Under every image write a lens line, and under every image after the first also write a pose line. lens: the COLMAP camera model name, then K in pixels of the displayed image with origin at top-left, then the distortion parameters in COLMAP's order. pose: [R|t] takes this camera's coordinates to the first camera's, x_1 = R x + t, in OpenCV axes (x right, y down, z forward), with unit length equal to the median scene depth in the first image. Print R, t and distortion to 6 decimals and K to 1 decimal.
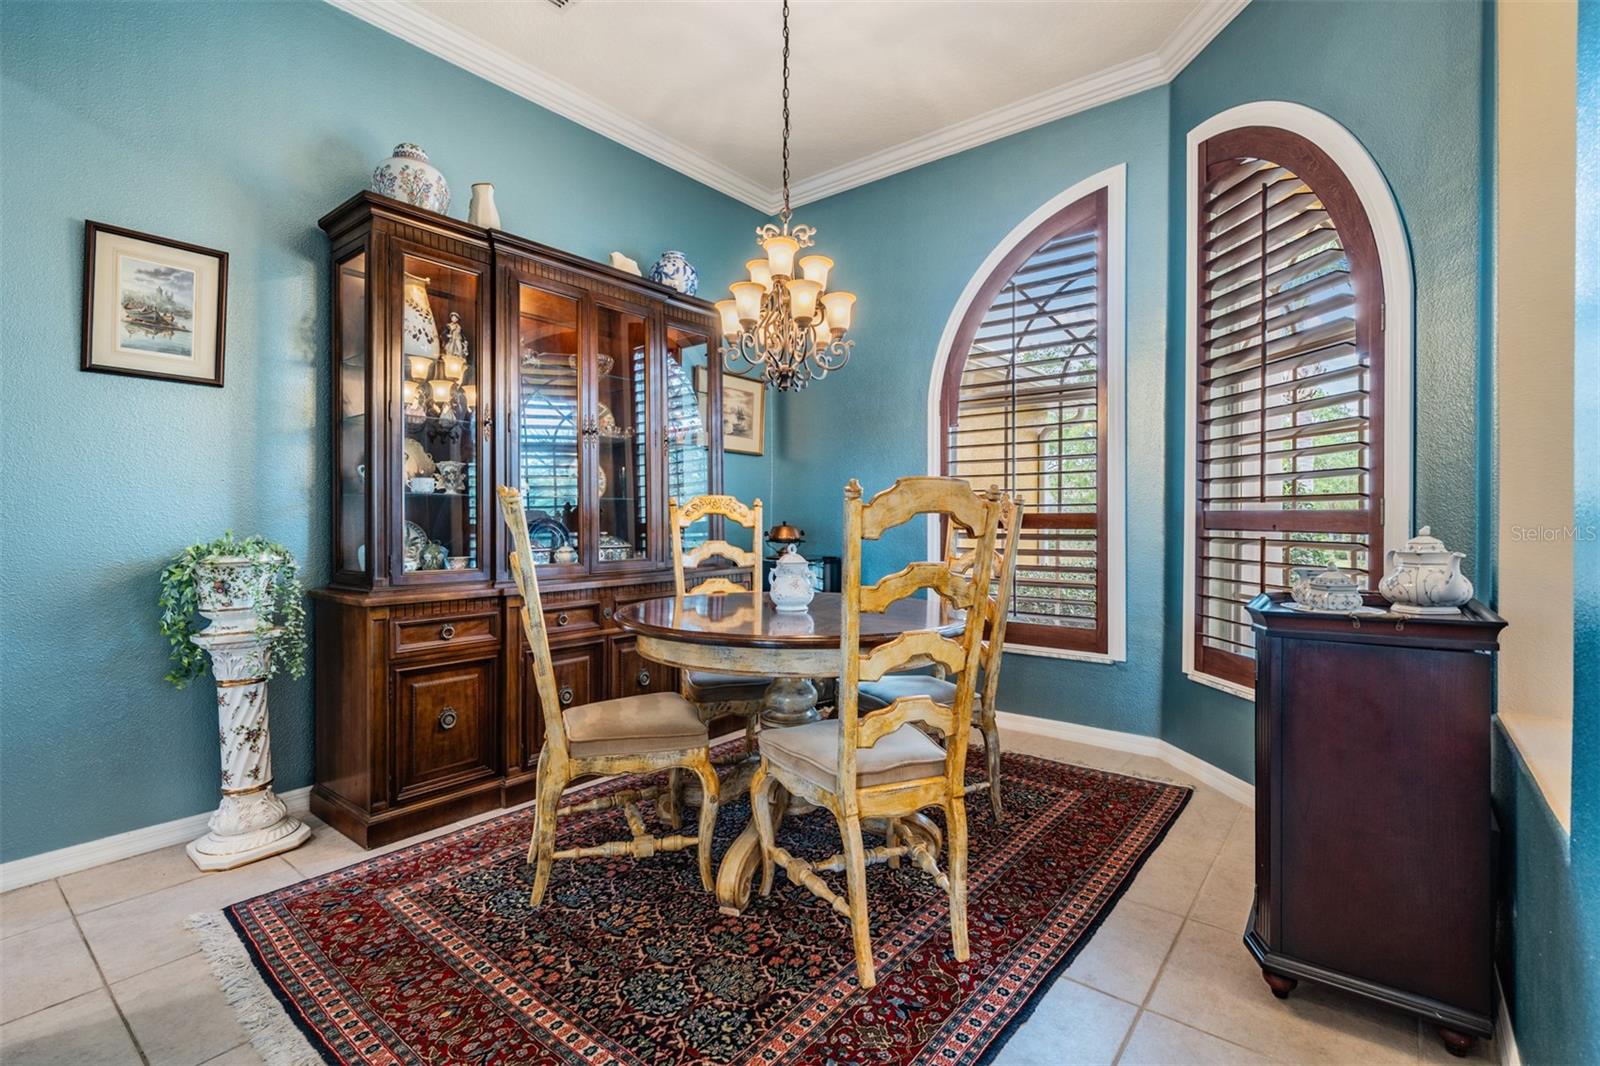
lens RADIAL K [[736.8, 0, 799.2], [0, 736.8, 509.4], [0, 0, 1]] dist [-0.000627, 0.000094]
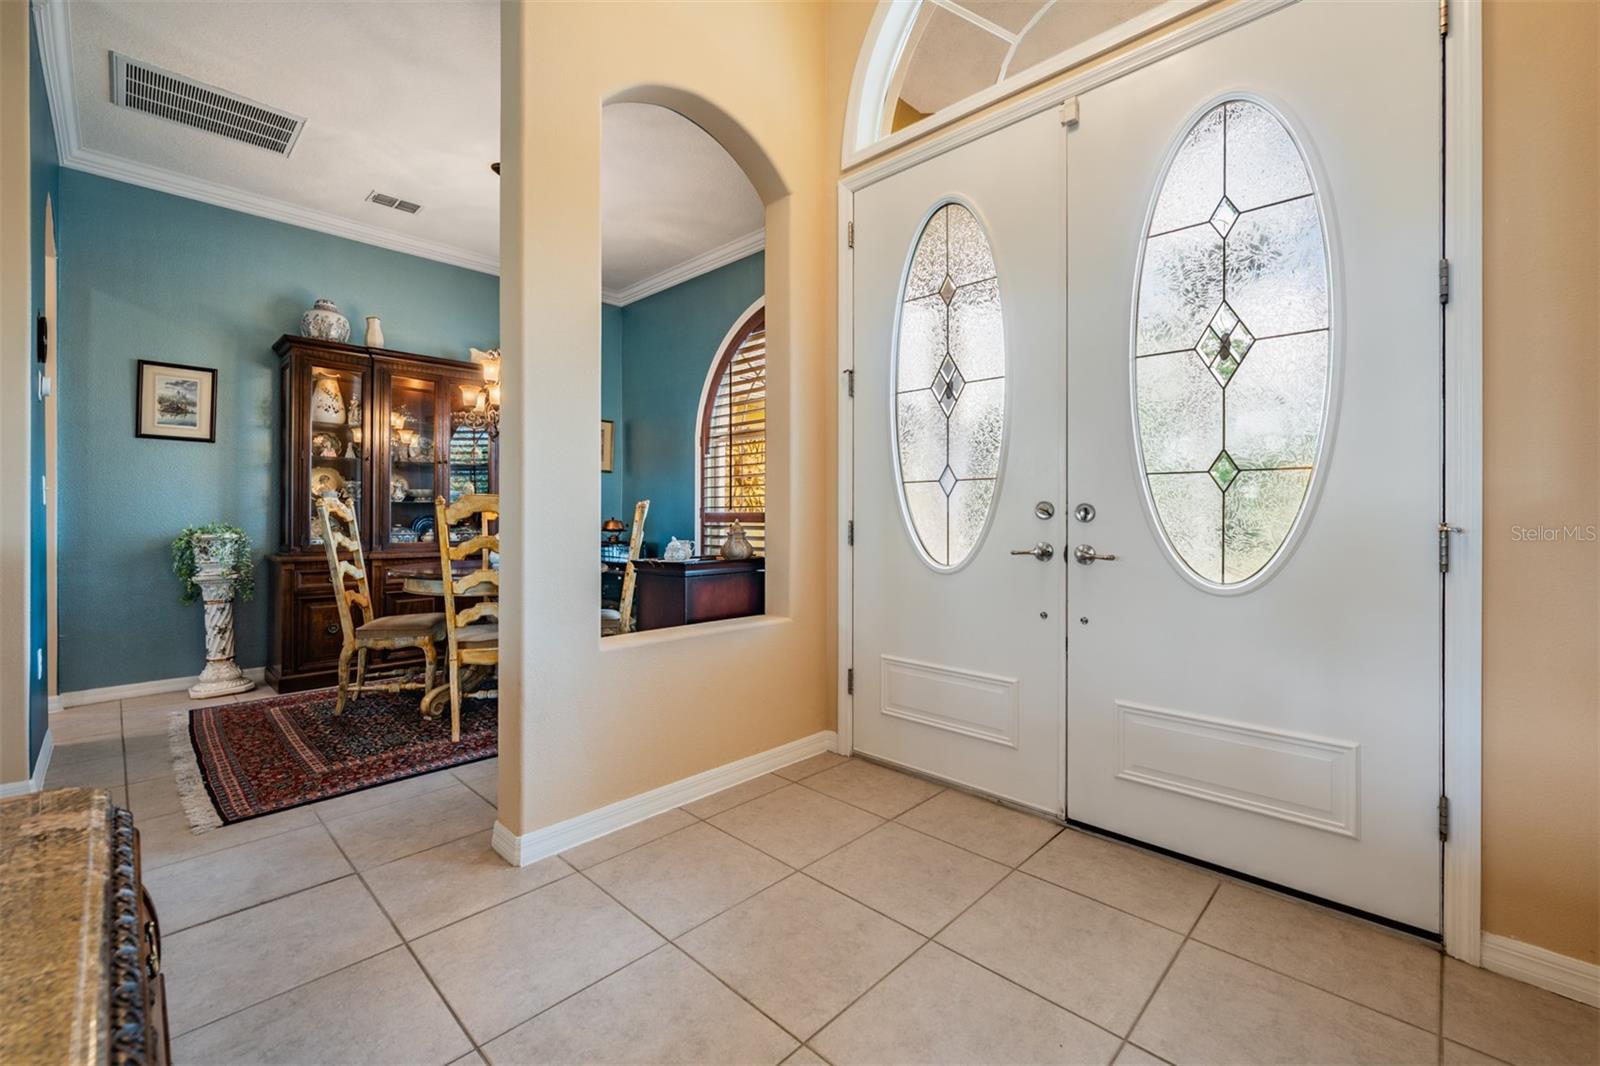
lens RADIAL K [[666.5, 0, 798.0], [0, 666.5, 505.8], [0, 0, 1]] dist [0.000680, 0.000170]
pose [[0.995511, -0.000256, -0.094650, 0.858150], [-0.000241, 0.999986, -0.005234, -0.000758], [0.094650, 0.005233, 0.995497, -0.536303]]
